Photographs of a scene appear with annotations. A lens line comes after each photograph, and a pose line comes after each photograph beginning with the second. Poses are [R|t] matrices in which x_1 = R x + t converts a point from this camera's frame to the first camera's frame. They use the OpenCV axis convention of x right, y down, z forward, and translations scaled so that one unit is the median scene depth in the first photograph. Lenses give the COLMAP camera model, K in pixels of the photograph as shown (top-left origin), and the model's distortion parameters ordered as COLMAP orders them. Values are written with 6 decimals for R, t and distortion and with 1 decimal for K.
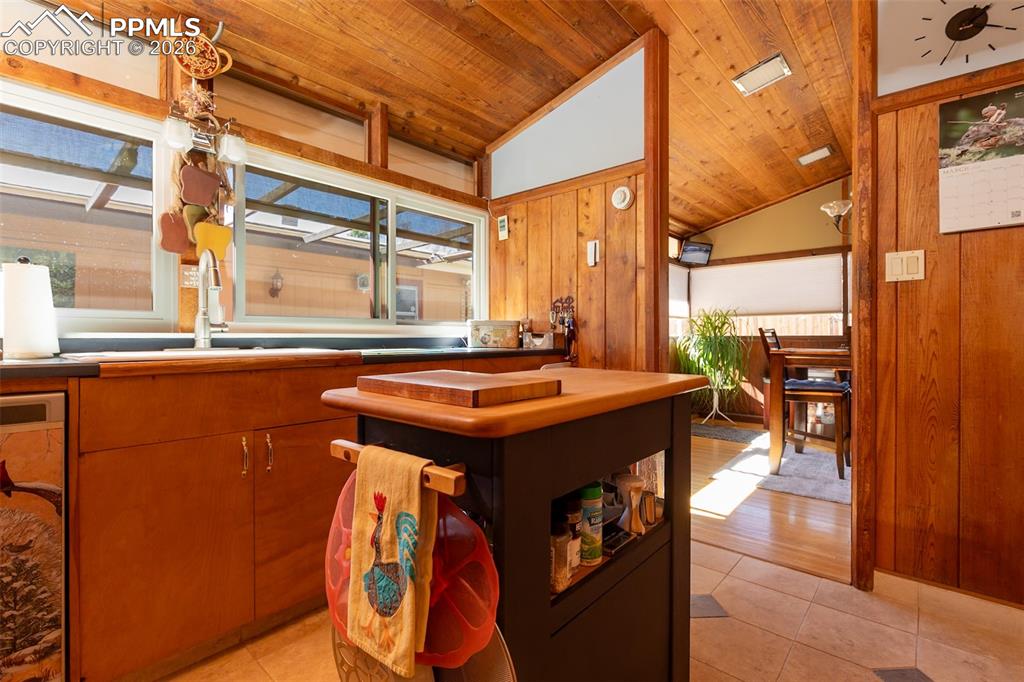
lens RADIAL K [[476.0, 0, 511.6], [0, 476.0, 334.3], [0, 0, 1]] dist [-0.000382, -0.000064]
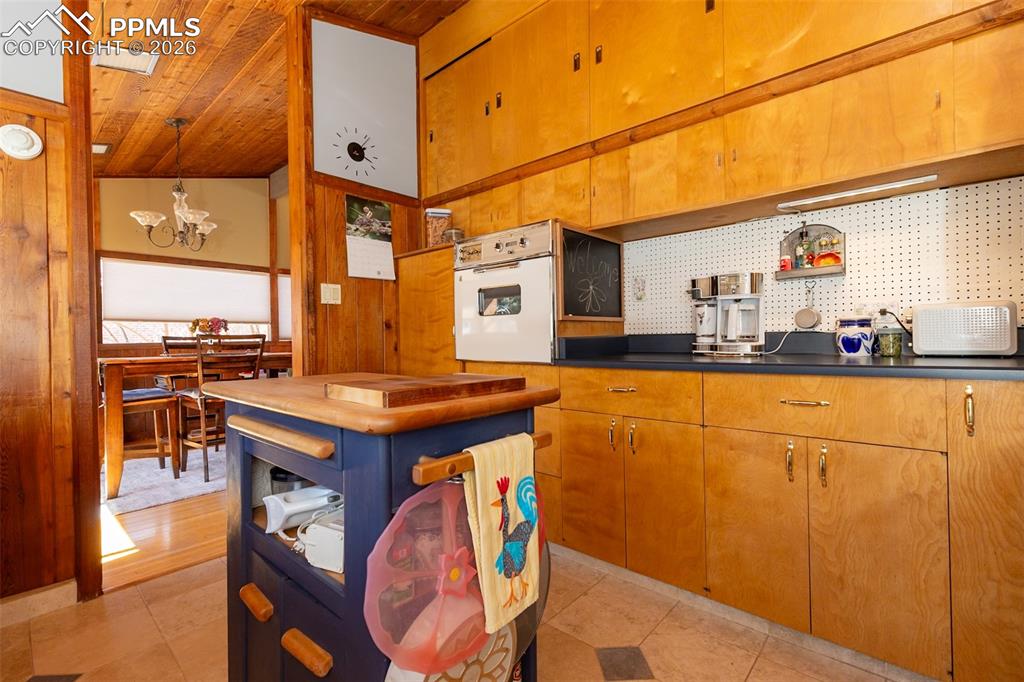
lens RADIAL K [[453.6, 0, 523.7], [0, 453.6, 339.1], [0, 0, 1]] dist [0.003827, 0.000796]
pose [[-0.005170, -0.003176, 0.999982, -0.592290], [0.012608, 0.999915, 0.003241, -0.000463], [-0.999907, 0.012625, -0.005130, 0.413780]]
